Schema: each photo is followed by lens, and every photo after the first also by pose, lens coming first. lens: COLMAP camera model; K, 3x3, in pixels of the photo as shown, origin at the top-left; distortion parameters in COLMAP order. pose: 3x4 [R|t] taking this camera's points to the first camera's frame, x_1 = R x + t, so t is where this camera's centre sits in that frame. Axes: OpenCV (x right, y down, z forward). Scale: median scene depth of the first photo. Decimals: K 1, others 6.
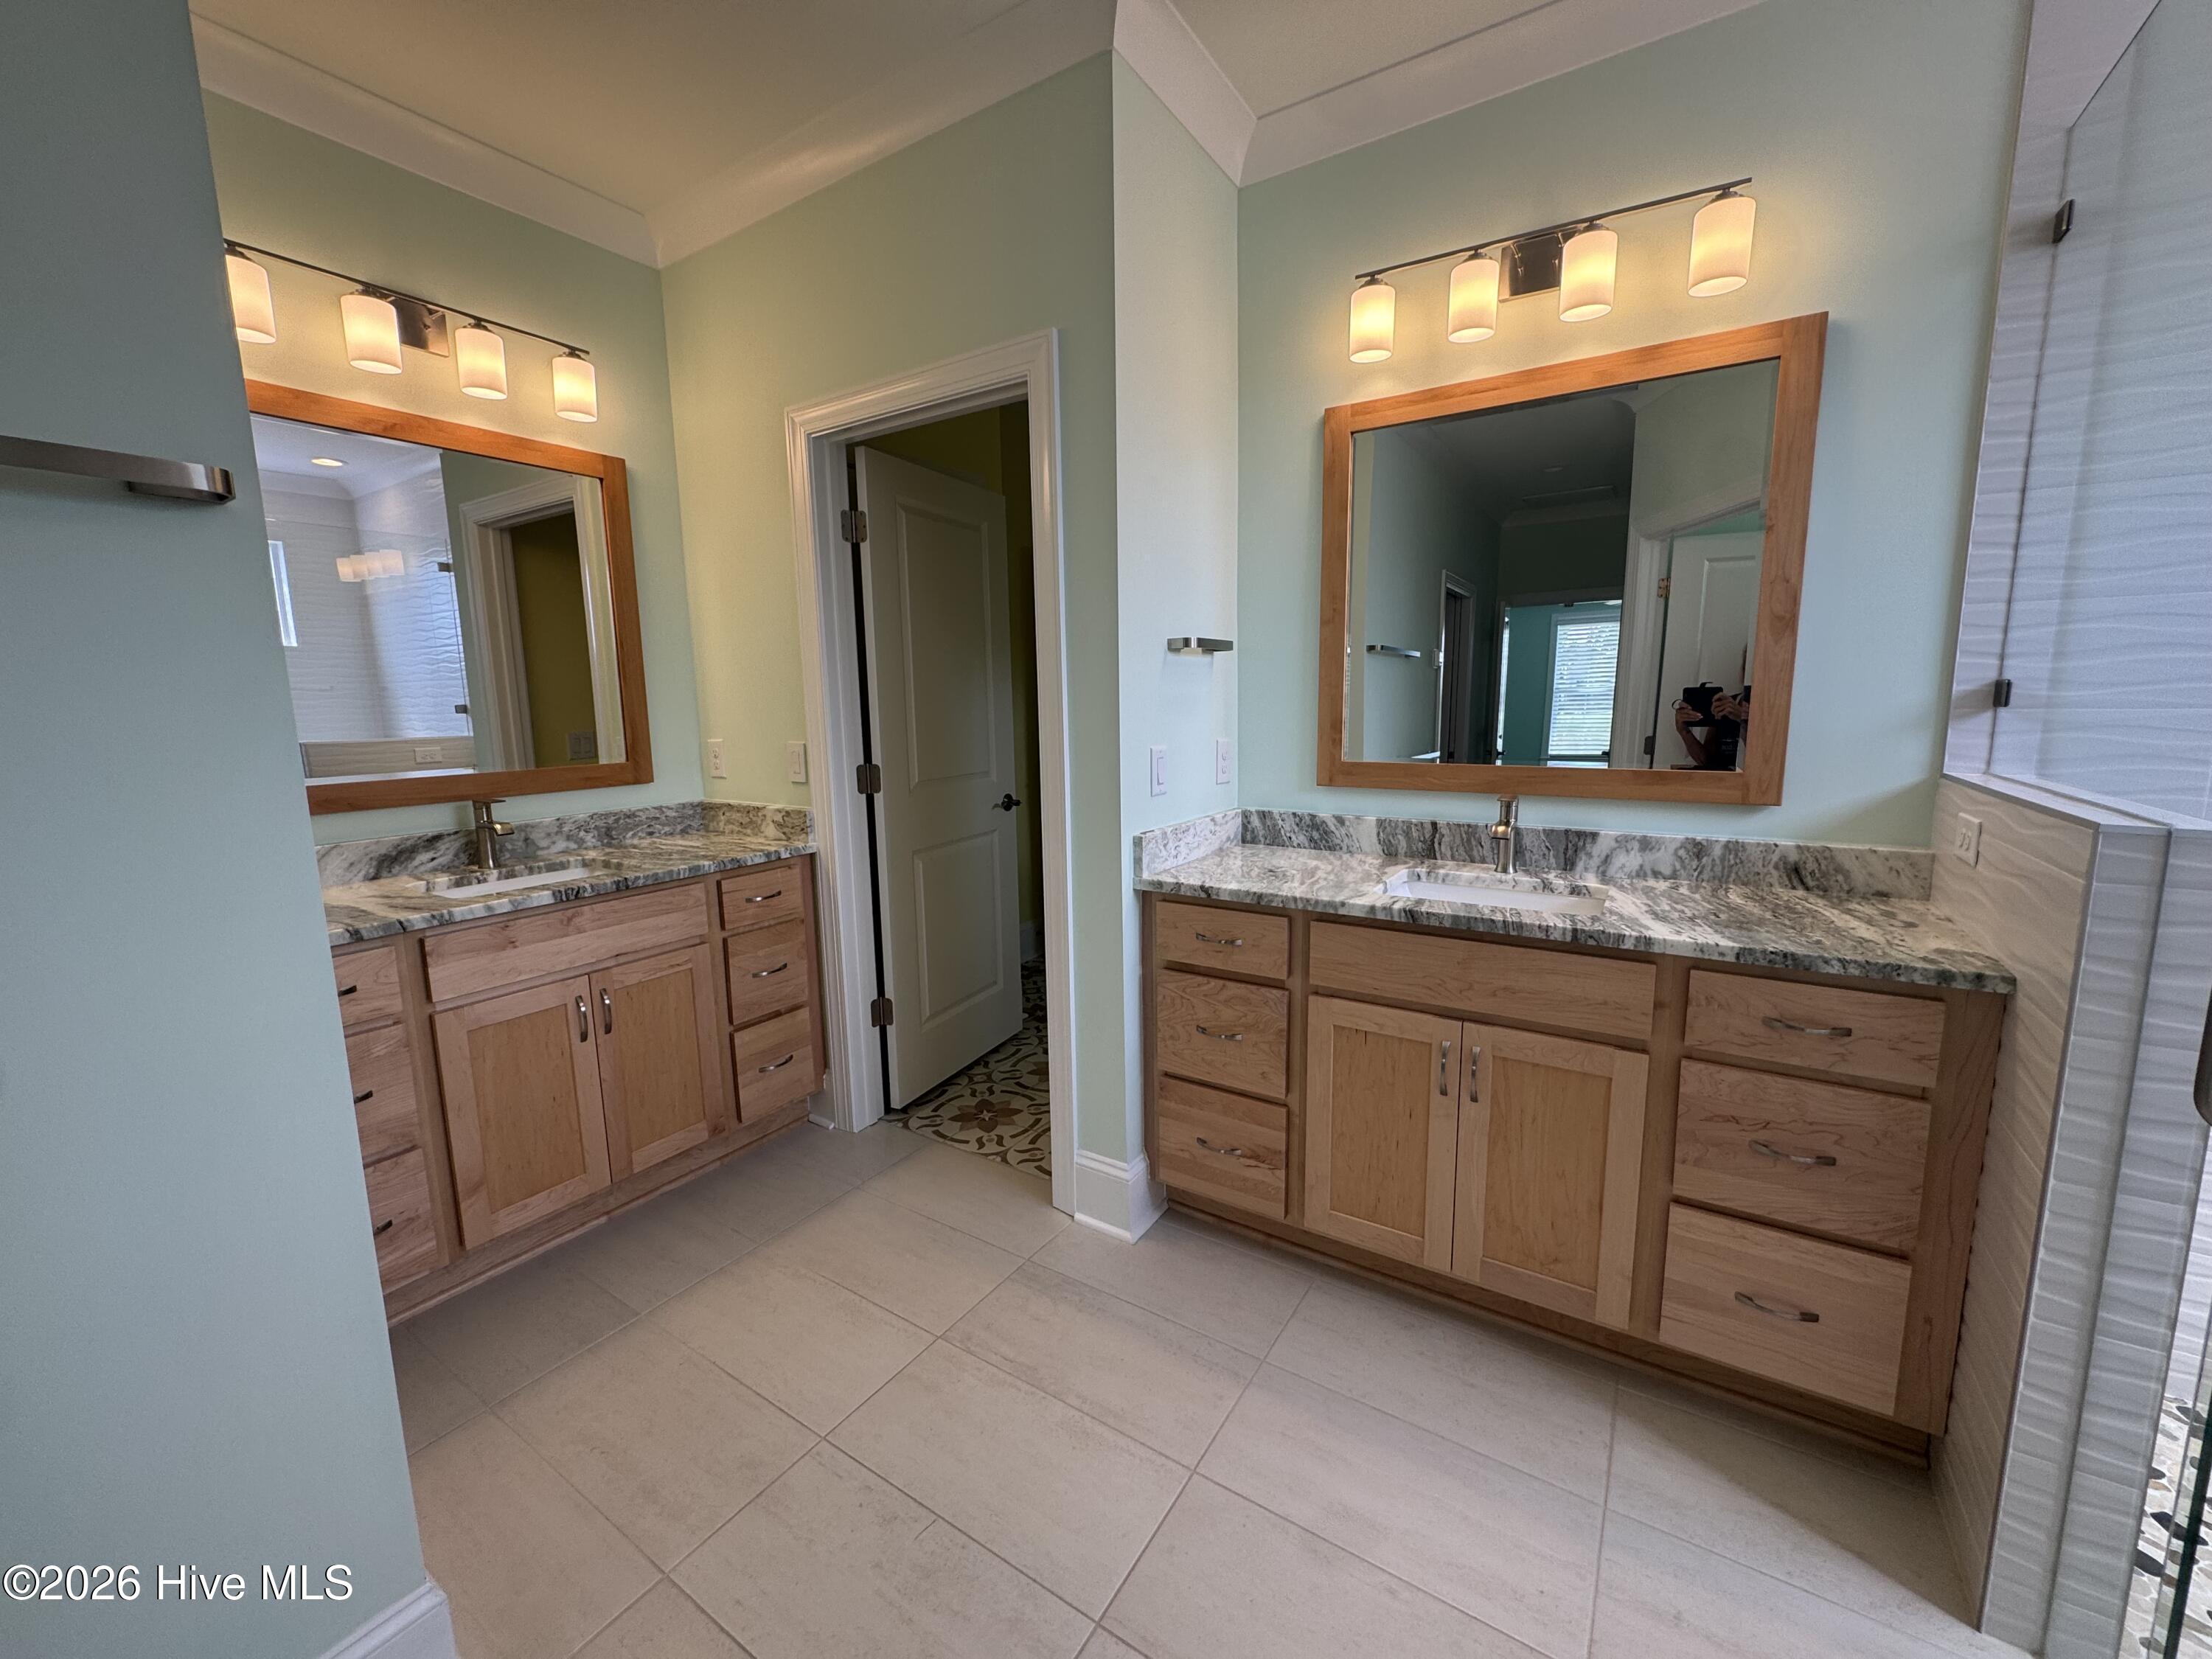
lens RADIAL K [[883.4, 0, 1106.0], [0, 883.4, 829.5], [0, 0, 1]] dist [-0.001622, -0.000159]
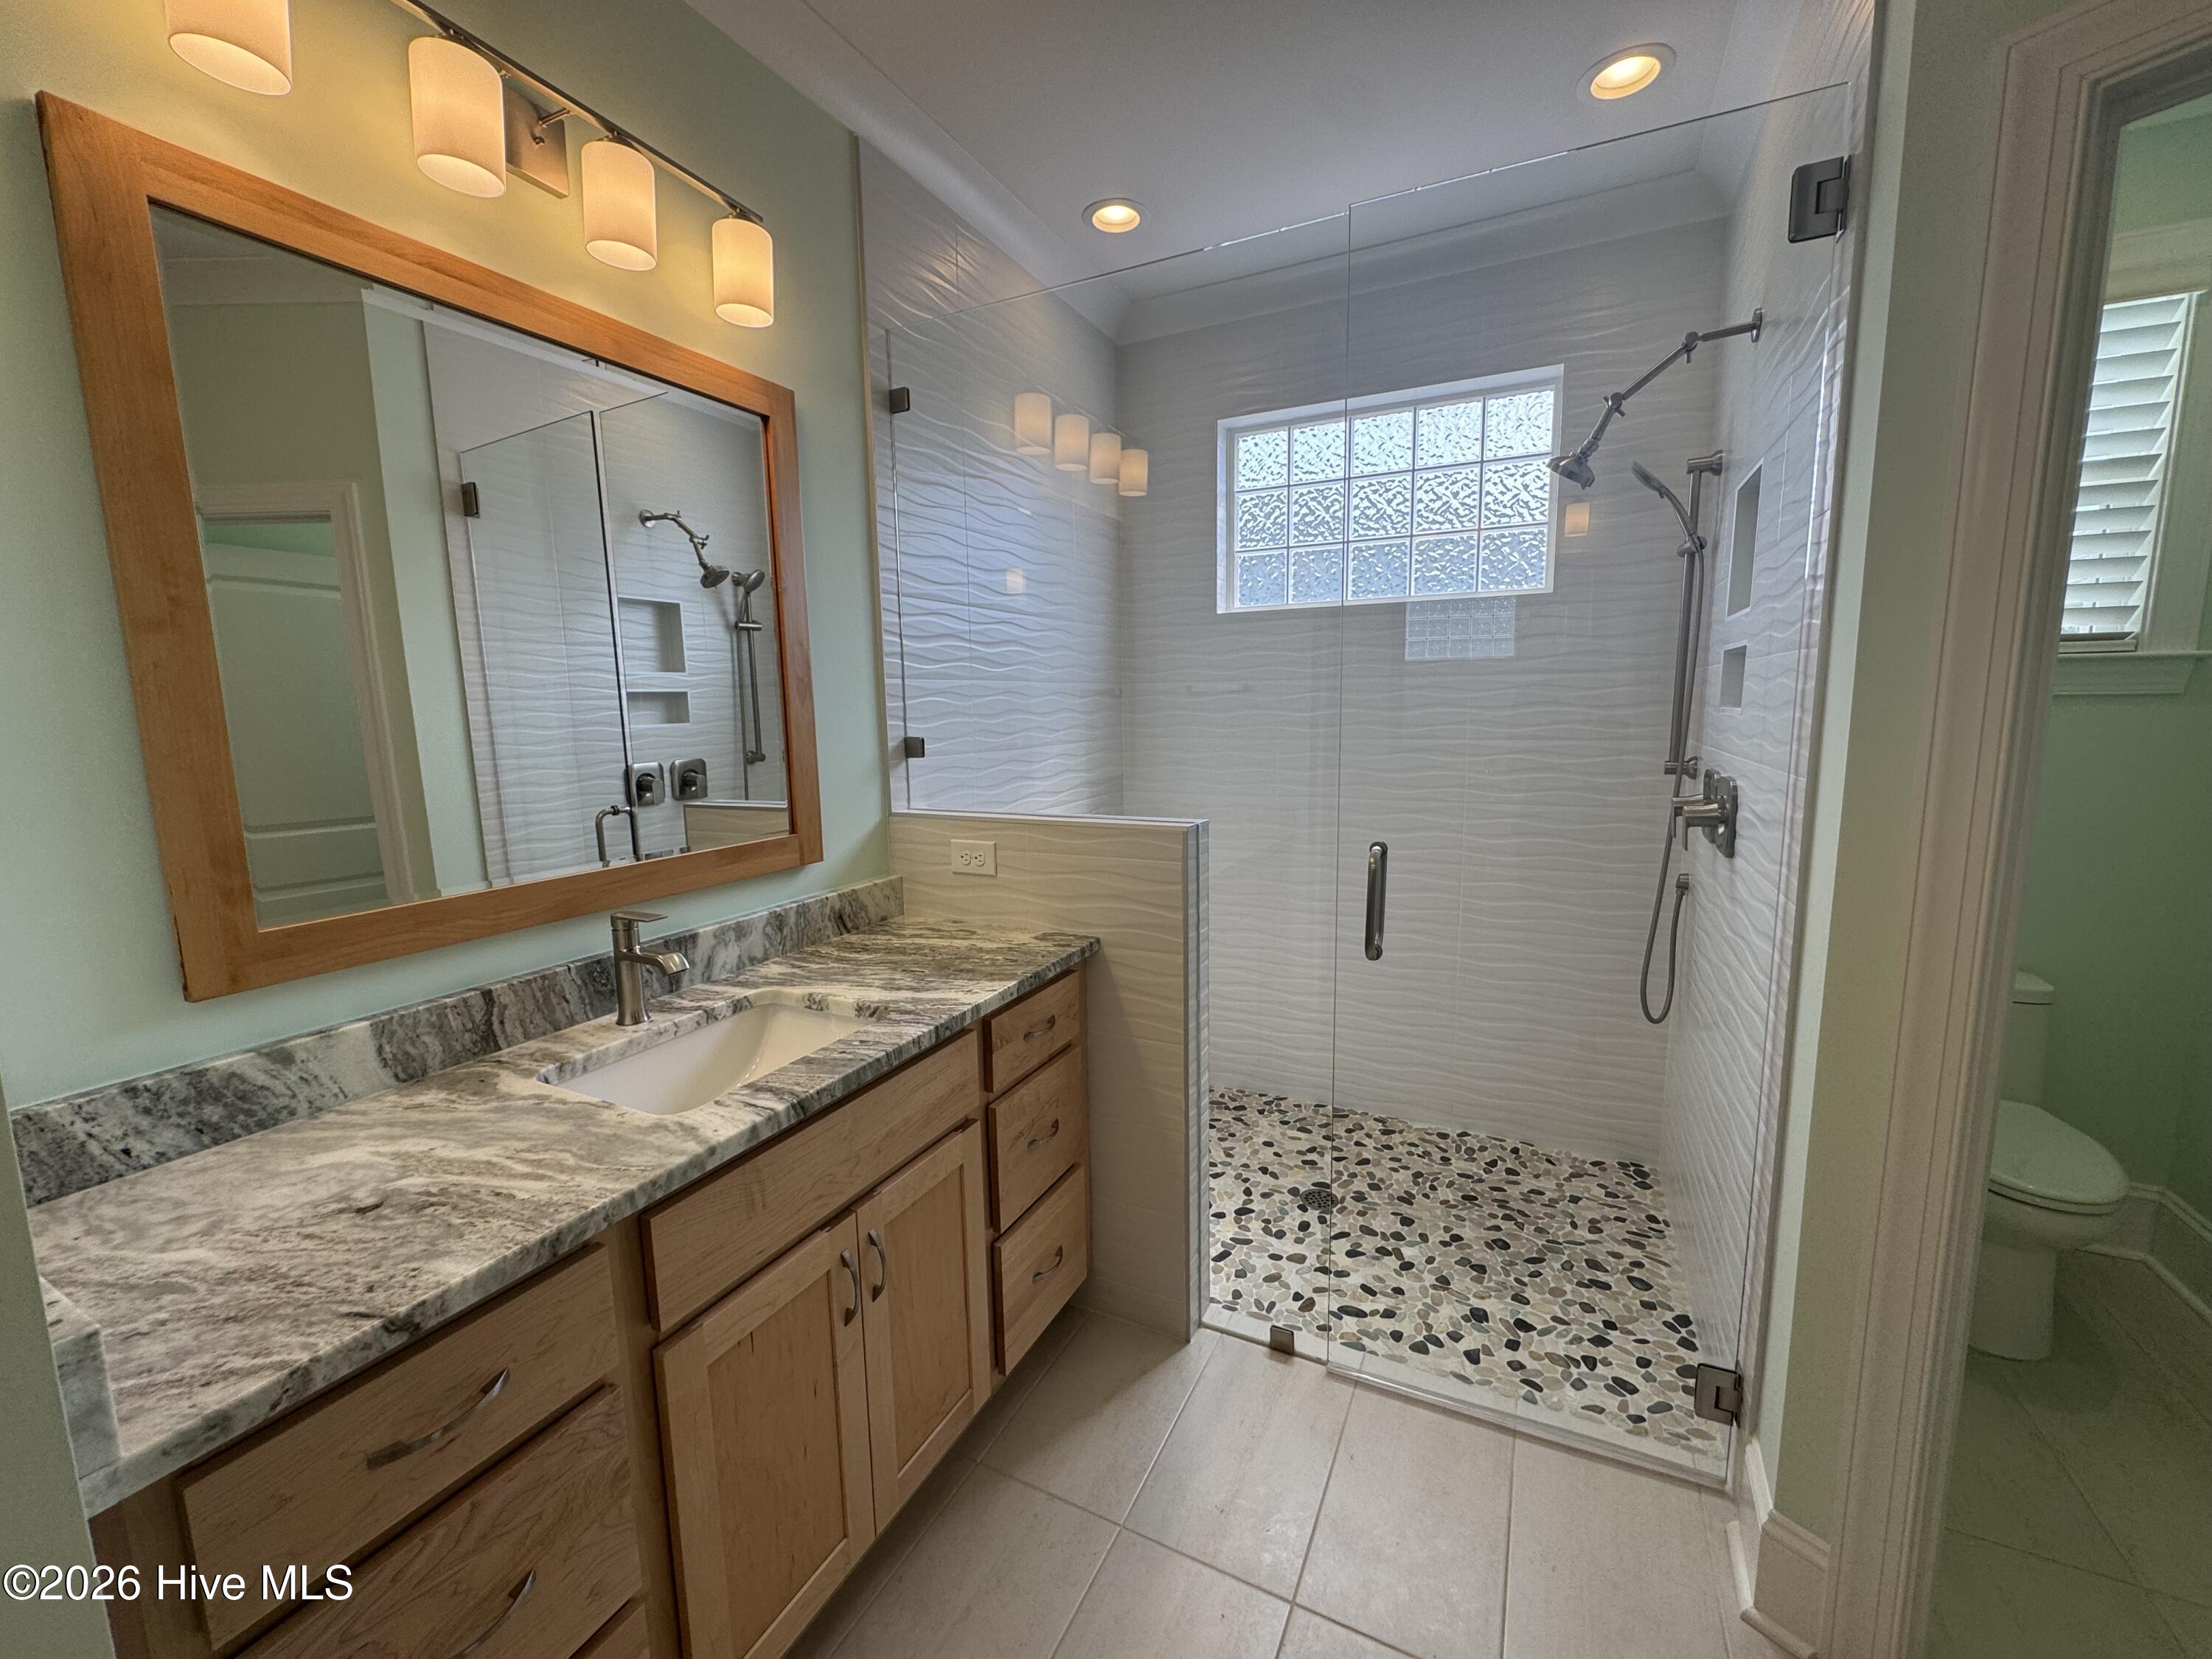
lens RADIAL K [[883.4, 0, 1106.0], [0, 883.4, 829.5], [0, 0, 1]] dist [-0.001622, -0.000159]
pose [[-0.110473, -0.121845, 0.986382, -0.279457], [0.169960, 0.975522, 0.139539, -0.145184], [-0.979239, 0.183061, -0.087060, 0.729923]]
